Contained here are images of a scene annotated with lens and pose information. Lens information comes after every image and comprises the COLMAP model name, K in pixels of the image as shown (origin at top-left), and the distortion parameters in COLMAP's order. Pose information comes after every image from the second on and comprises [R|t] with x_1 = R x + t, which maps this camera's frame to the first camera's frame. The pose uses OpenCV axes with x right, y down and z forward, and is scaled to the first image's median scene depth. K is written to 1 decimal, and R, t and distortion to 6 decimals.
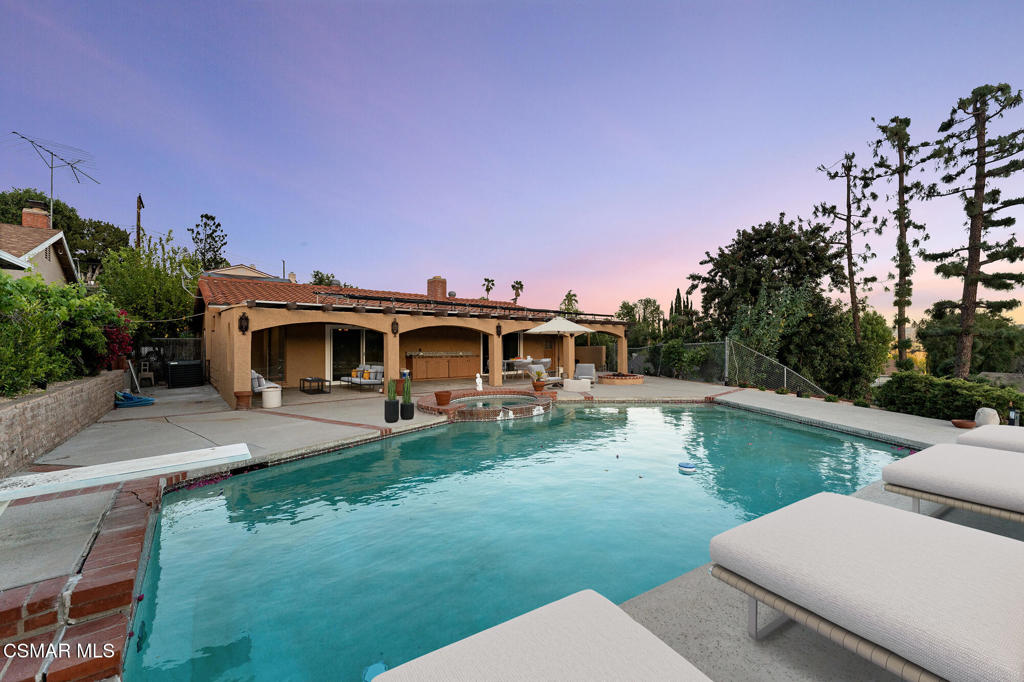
lens RADIAL K [[412.4, 0, 510.7], [0, 412.4, 342.1], [0, 0, 1]] dist [0.000677, -0.000174]
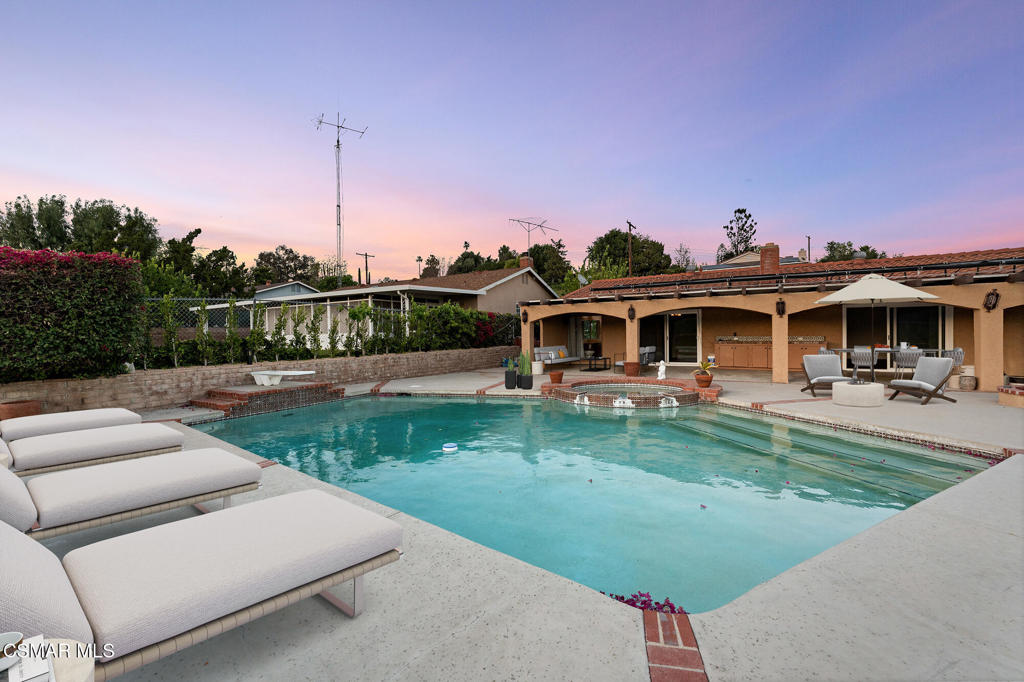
lens RADIAL K [[412.4, 0, 510.7], [0, 412.4, 337.8], [0, 0, 1]] dist [0.000677, -0.000174]
pose [[0.355773, 0.010567, -0.934513, 0.439936], [0.017696, 0.999681, 0.018041, 0.002670], [0.934405, -0.022956, 0.355473, 0.248051]]
